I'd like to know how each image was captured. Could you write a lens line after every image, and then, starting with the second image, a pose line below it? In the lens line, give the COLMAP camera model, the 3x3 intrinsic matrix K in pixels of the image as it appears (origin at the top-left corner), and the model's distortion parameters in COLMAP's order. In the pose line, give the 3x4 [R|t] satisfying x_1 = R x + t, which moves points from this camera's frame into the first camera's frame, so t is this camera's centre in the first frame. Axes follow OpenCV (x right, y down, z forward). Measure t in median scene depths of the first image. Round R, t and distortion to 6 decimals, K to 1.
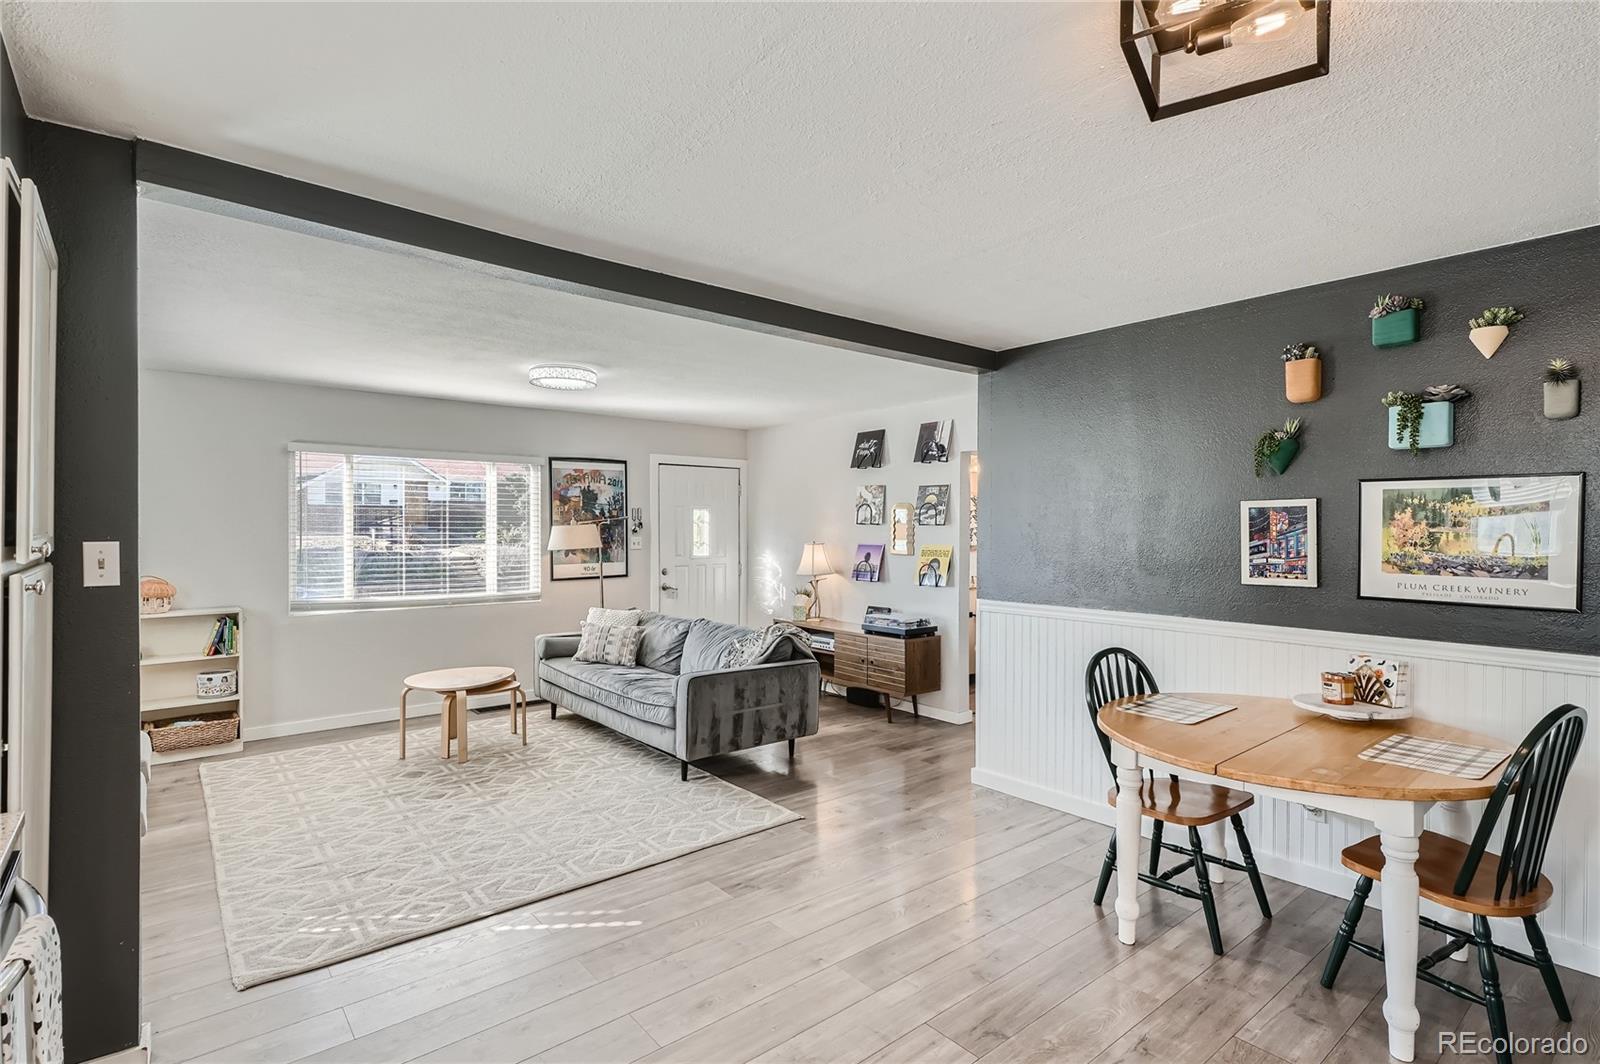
lens RADIAL K [[771.3, 0, 806.0], [0, 771.3, 537.6], [0, 0, 1]] dist [0.014169, -0.004440]
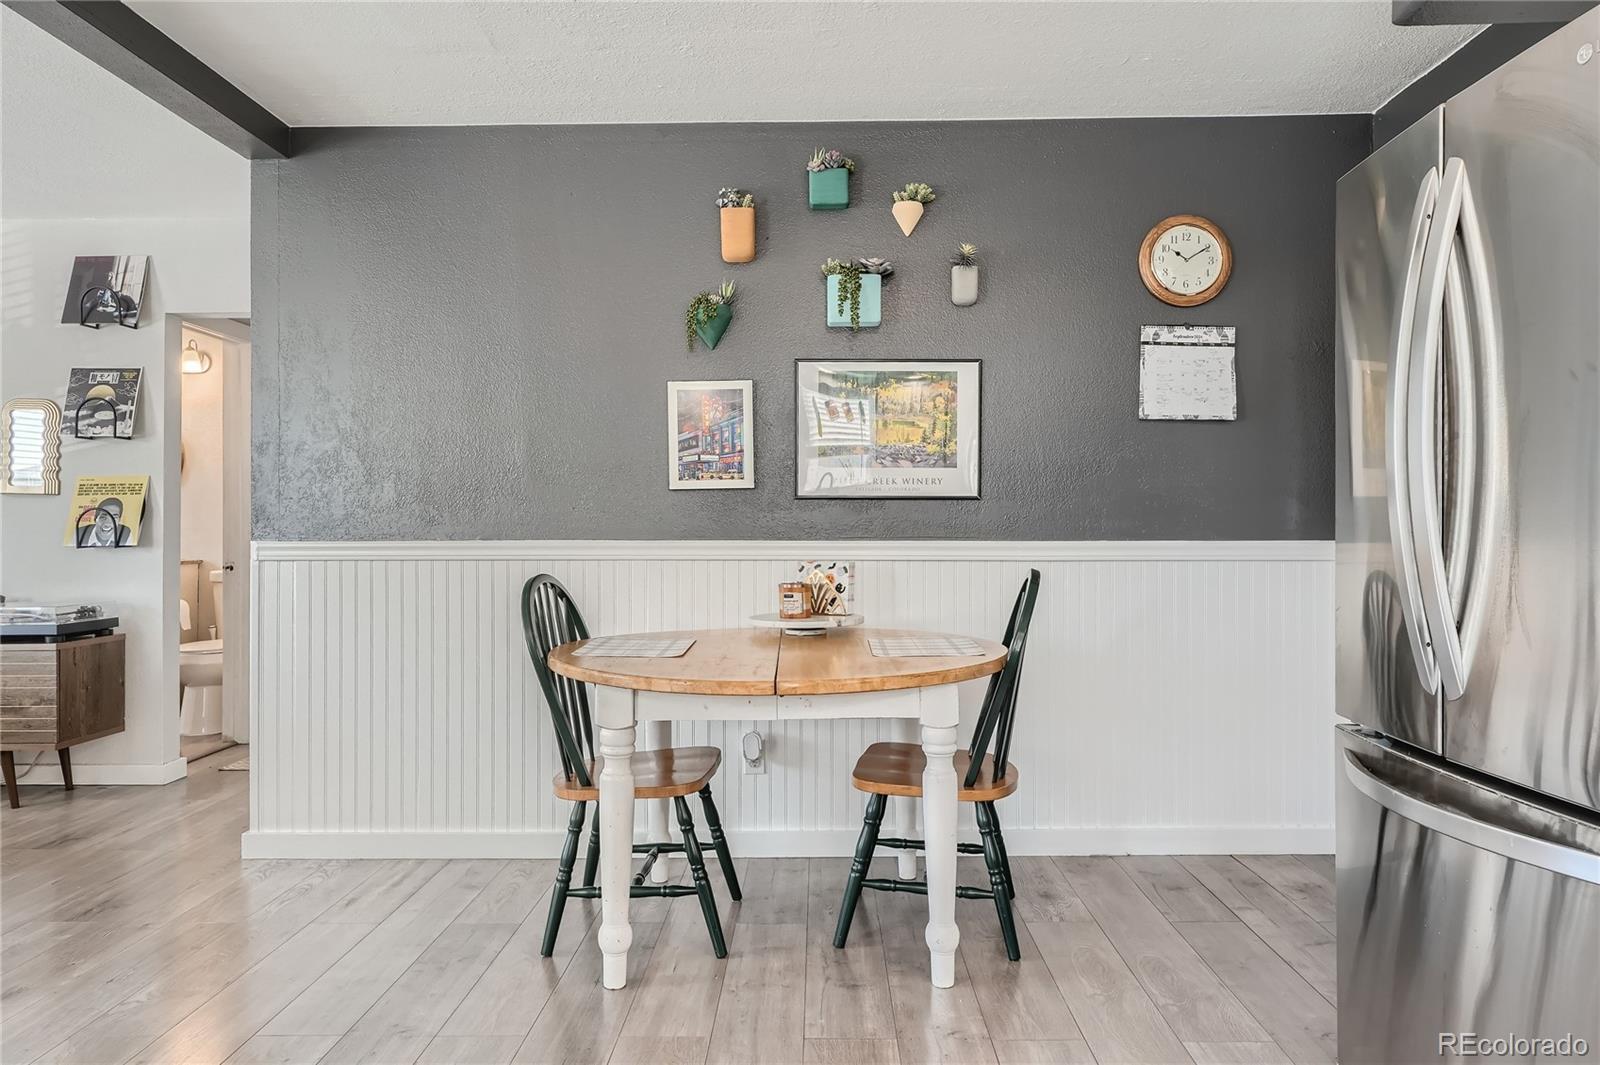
lens RADIAL K [[1039.7, 0, 791.4], [0, 1039.7, 521.9], [0, 0, 1]] dist [-0.003988, 0.007800]
pose [[0.656853, 0.000715, 0.754018, -0.108847], [0.013685, 0.999824, -0.012870, 0.085420], [-0.753894, 0.018772, 0.656727, 0.184841]]
